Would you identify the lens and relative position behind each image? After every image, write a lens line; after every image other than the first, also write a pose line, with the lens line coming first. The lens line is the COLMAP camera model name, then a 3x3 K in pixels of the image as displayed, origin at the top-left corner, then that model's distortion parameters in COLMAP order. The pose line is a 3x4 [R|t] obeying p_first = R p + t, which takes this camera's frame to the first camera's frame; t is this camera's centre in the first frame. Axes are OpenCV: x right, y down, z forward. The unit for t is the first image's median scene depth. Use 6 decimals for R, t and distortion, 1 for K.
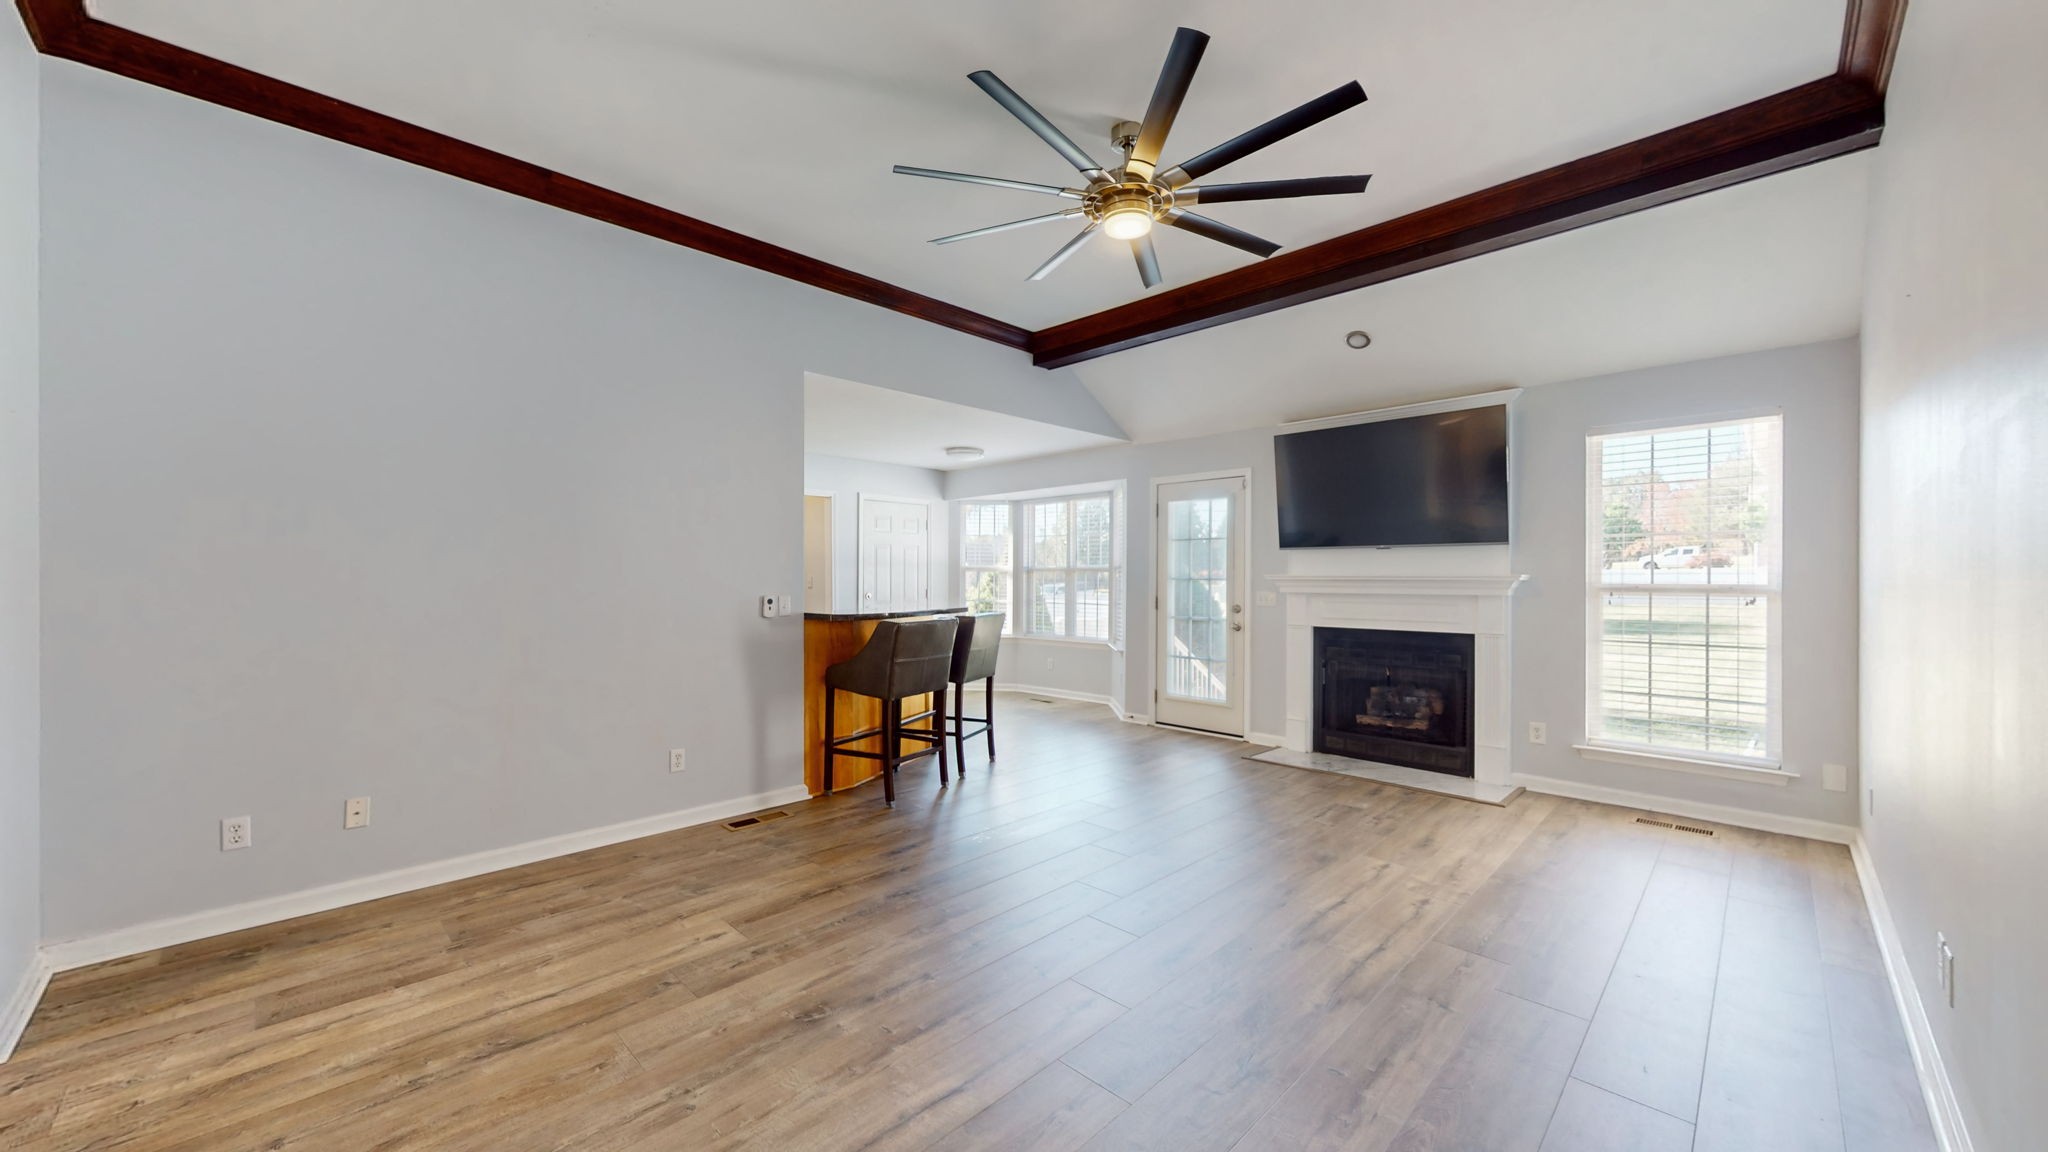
lens RADIAL K [[758.6, 0, 1034.5], [0, 758.6, 562.4], [0, 0, 1]] dist [-0.003397, 0.000308]
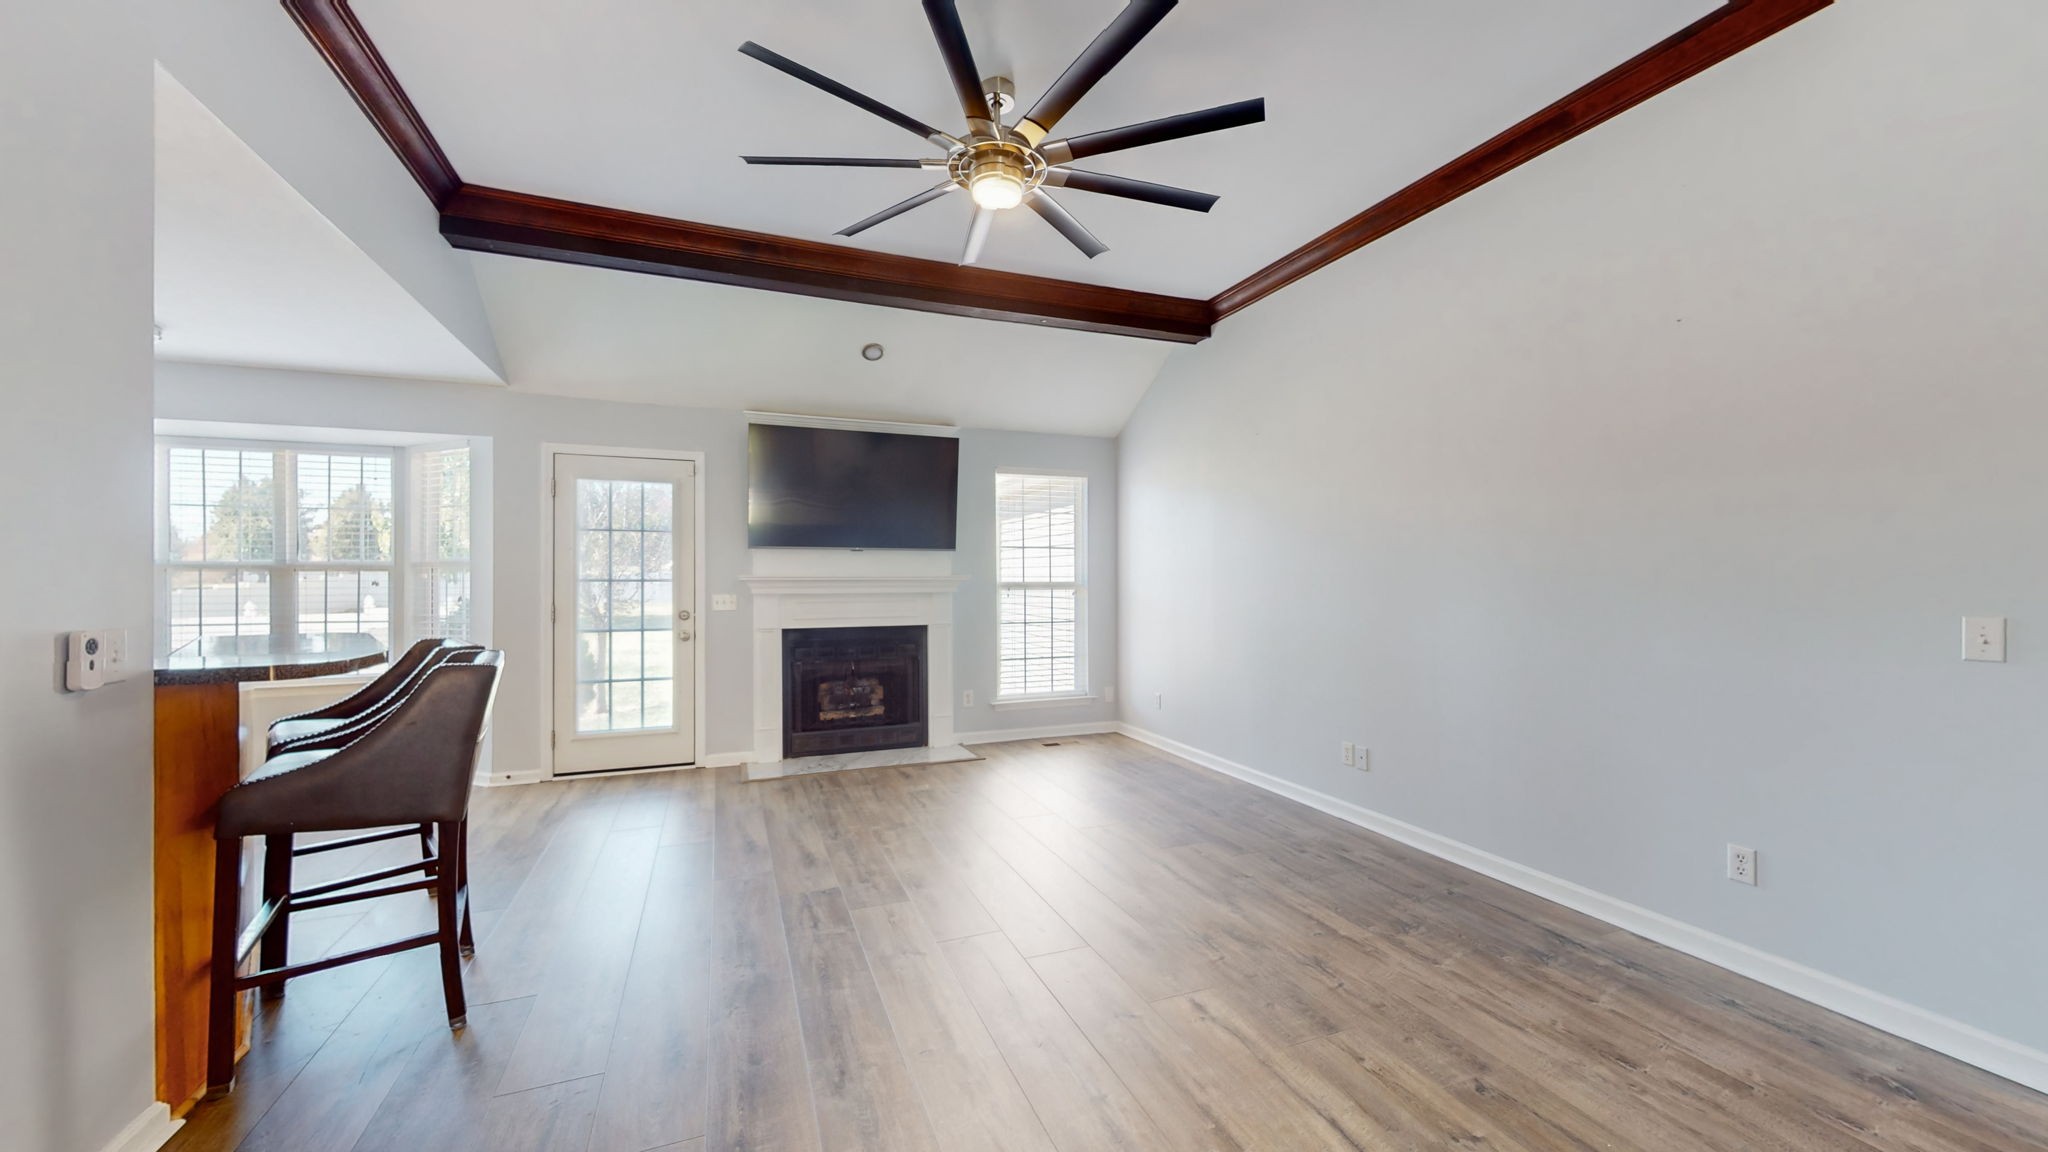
lens RADIAL K [[758.6, 0, 1027.8], [0, 758.6, 578.7], [0, 0, 1]] dist [-0.003397, 0.000308]
pose [[0.390826, -0.003001, 0.920460, -0.418574], [-0.015637, 0.999829, 0.009899, 0.006296], [-0.920332, -0.018262, 0.390712, 0.354510]]
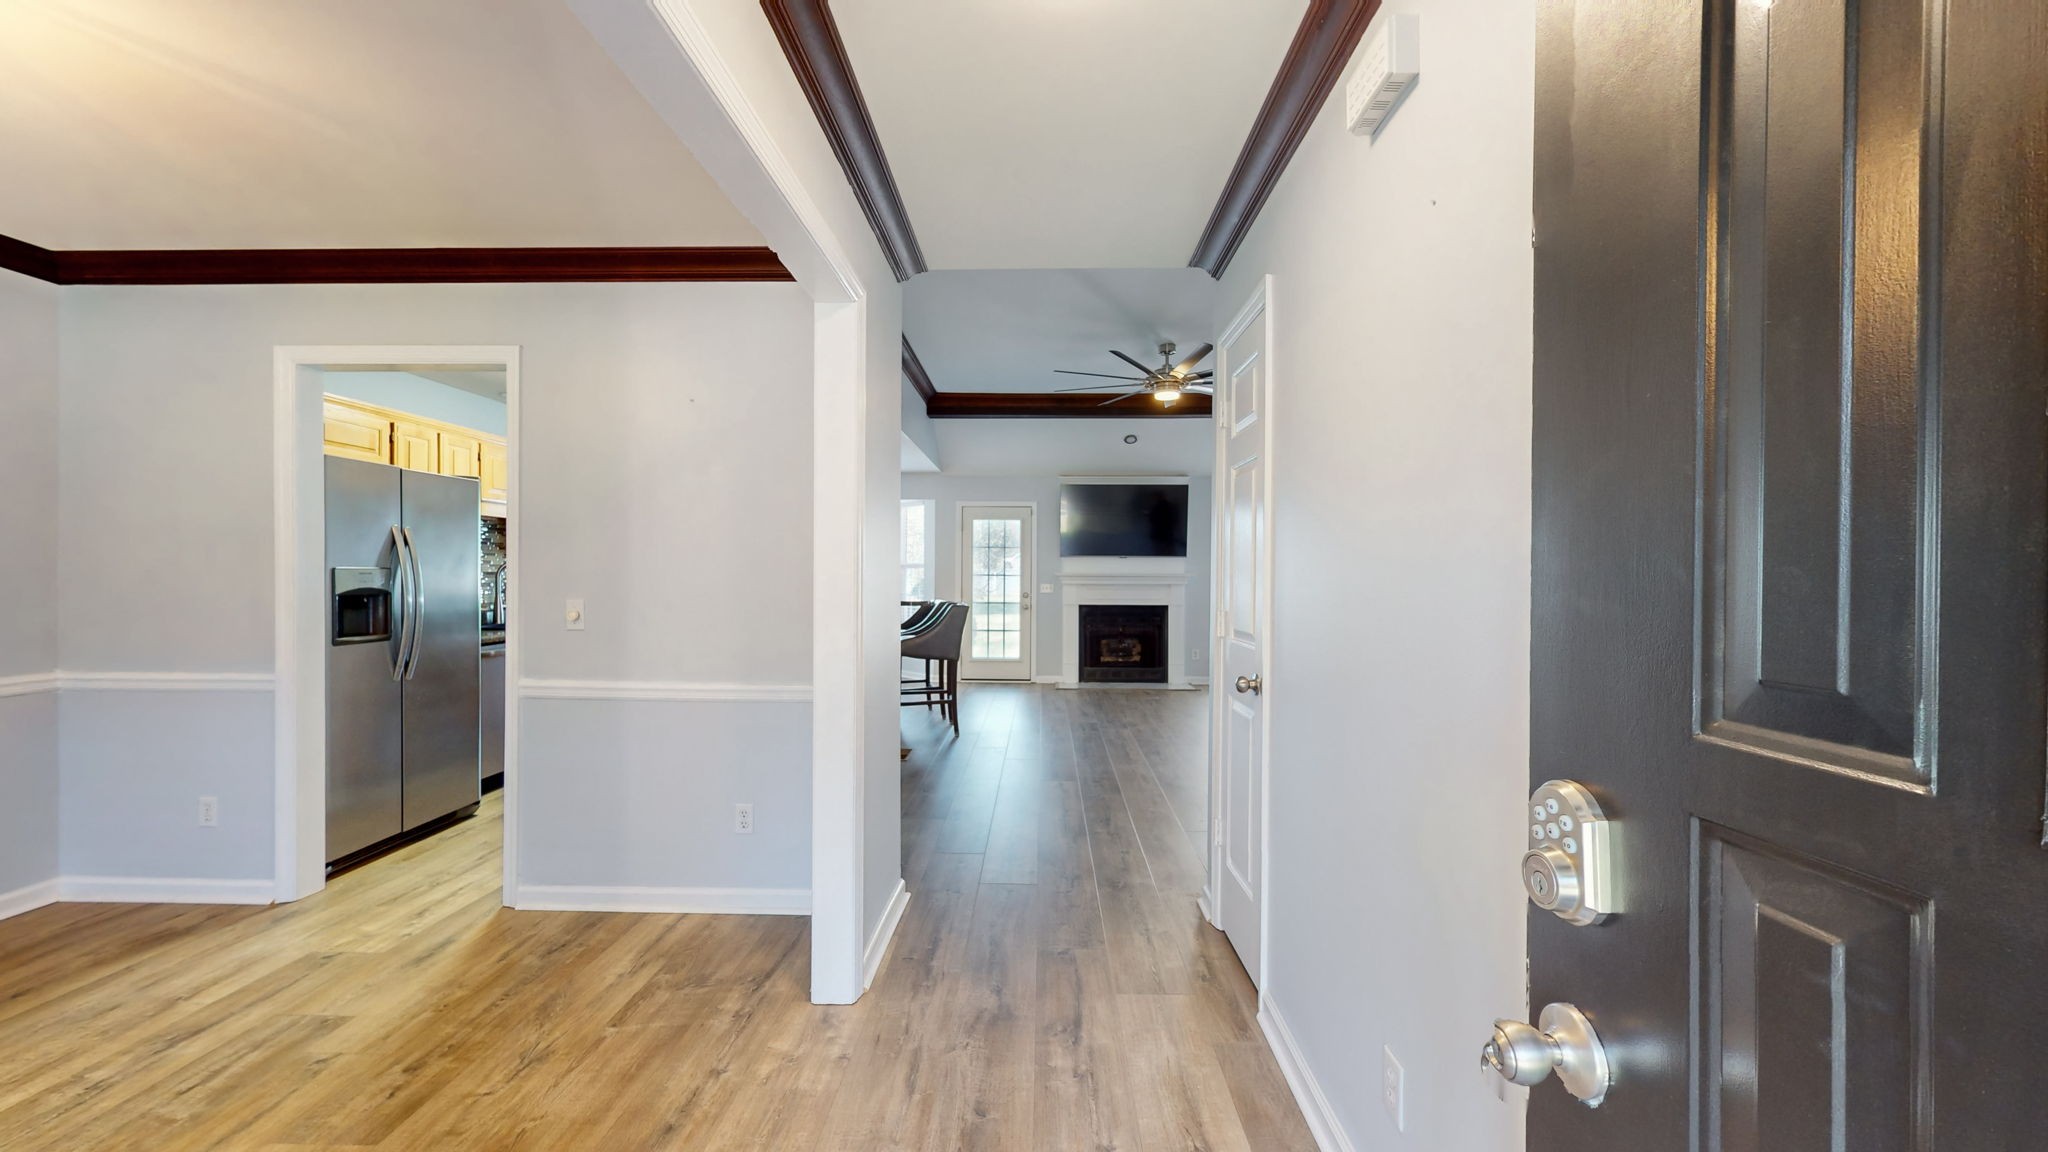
lens RADIAL K [[758.6, 0, 1020.9], [0, 758.6, 571.6], [0, 0, 1]] dist [-0.003397, 0.000308]
pose [[0.725925, -0.002181, 0.687771, -0.878171], [-0.018310, 0.999579, 0.022496, -0.021327], [-0.687530, -0.028924, 0.725579, -0.091094]]
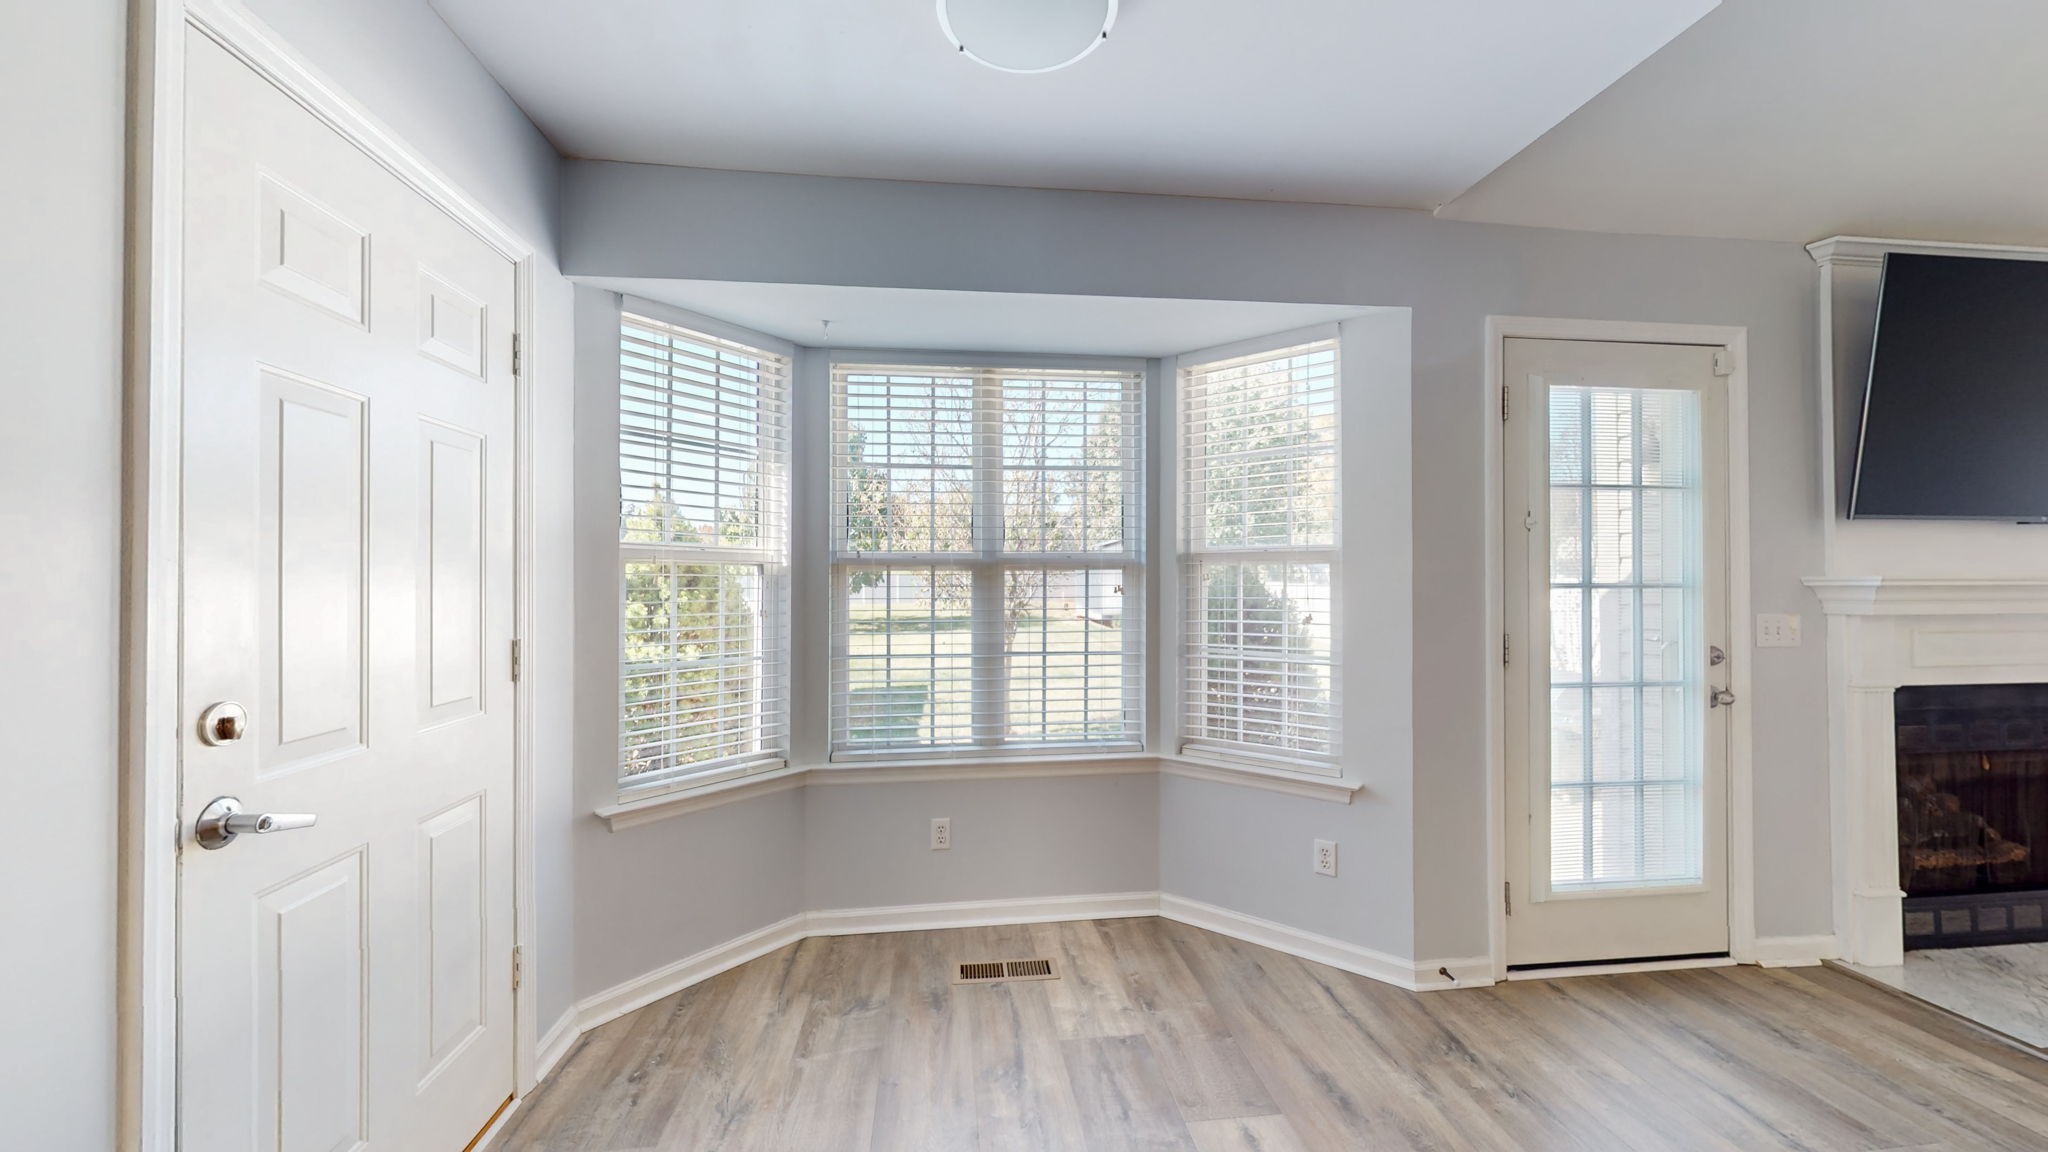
lens RADIAL K [[758.6, 0, 1032.3], [0, 758.6, 584.3], [0, 0, 1]] dist [-0.003397, 0.000308]
pose [[0.628467, -0.011795, 0.777747, -0.345163], [-0.009223, 0.999702, 0.022614, 0.017212], [-0.777782, -0.021385, 0.628171, 1.173723]]
